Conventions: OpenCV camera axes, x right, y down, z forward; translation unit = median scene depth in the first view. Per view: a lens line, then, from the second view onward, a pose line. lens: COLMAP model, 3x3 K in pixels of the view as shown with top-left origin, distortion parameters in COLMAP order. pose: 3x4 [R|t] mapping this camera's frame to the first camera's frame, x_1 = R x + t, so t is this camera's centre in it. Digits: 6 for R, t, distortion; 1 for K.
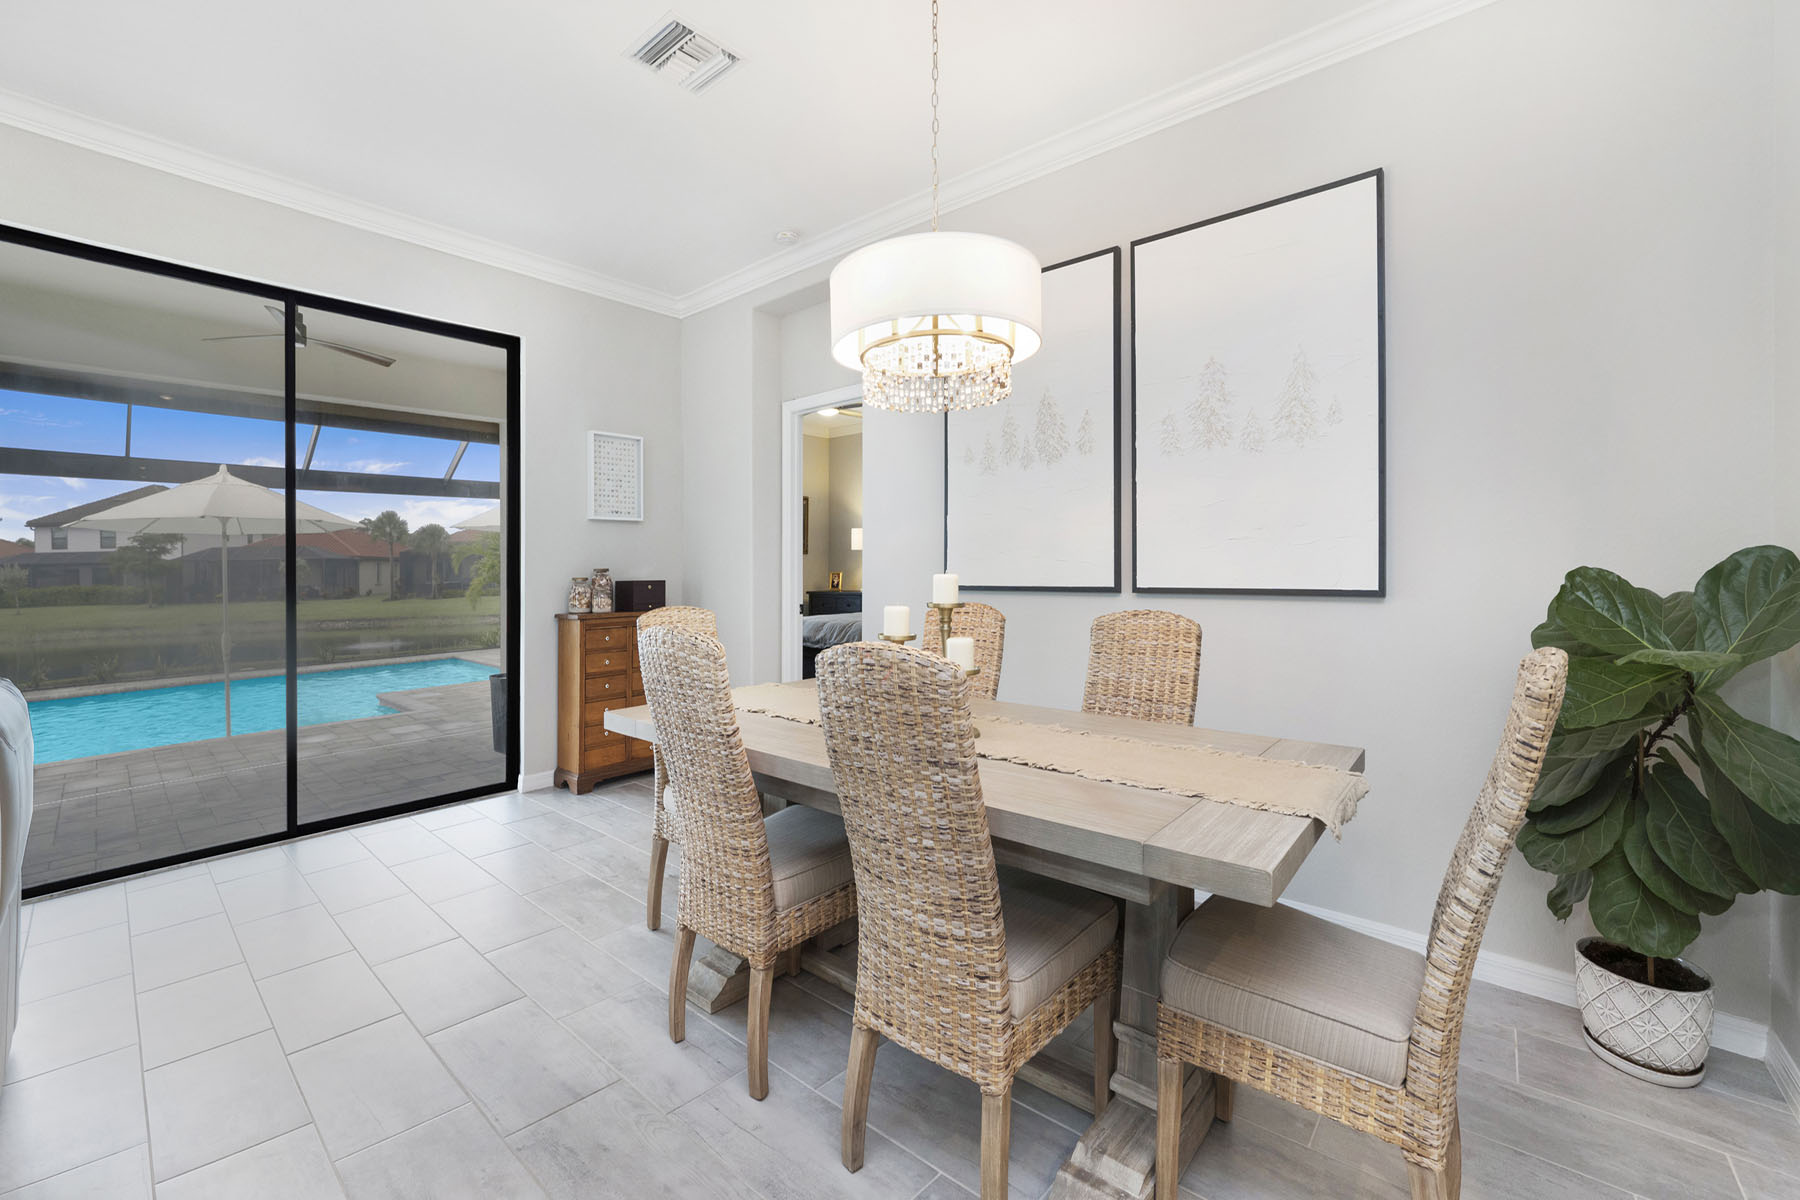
lens RADIAL K [[757.2, 0, 890.7], [0, 757.2, 580.6], [0, 0, 1]] dist [-0.042176, 0.000860]
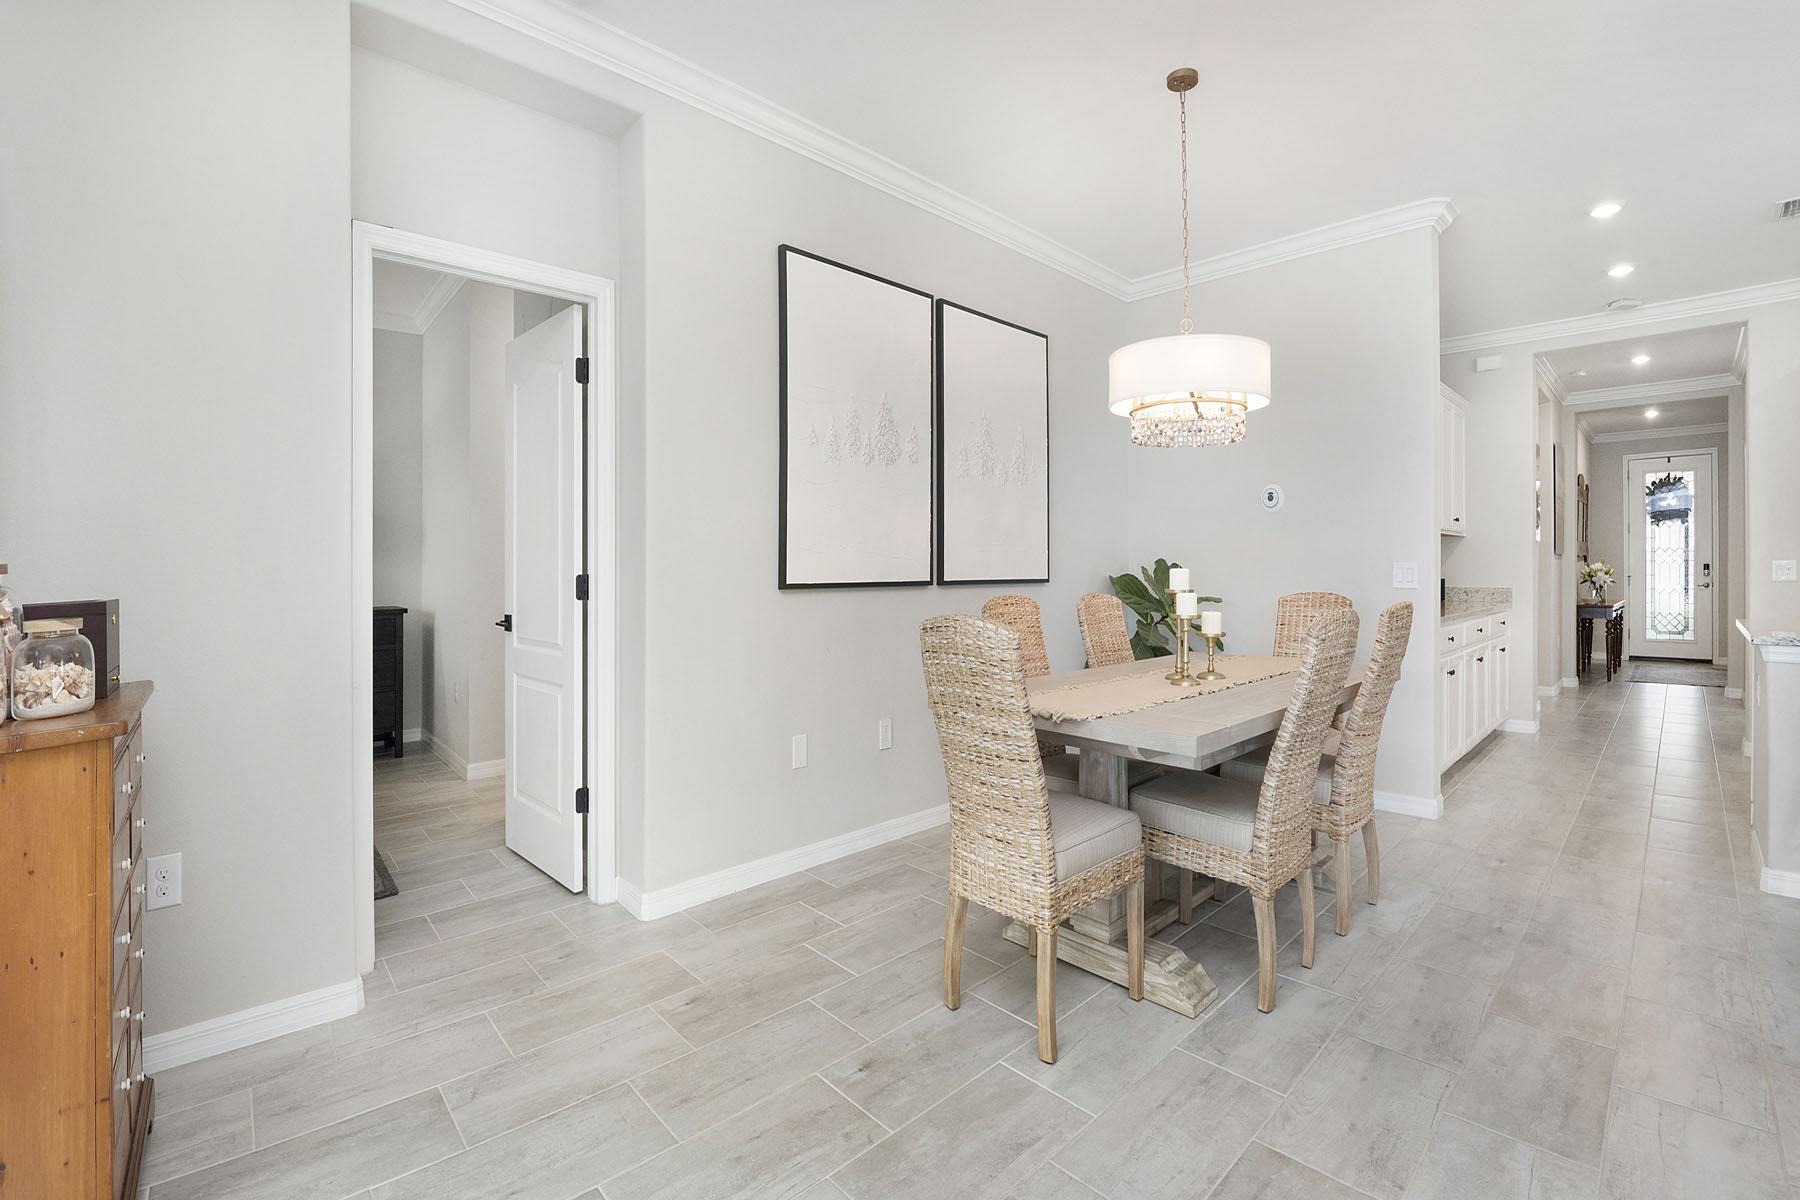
lens RADIAL K [[757.2, 0, 956.6], [0, 757.2, 572.4], [0, 0, 1]] dist [-0.042176, 0.000860]
pose [[0.070903, -0.001662, 0.997482, -0.894213], [0.014063, 0.999901, 0.000666, -0.005689], [-0.997384, 0.013980, 0.070919, 0.887227]]
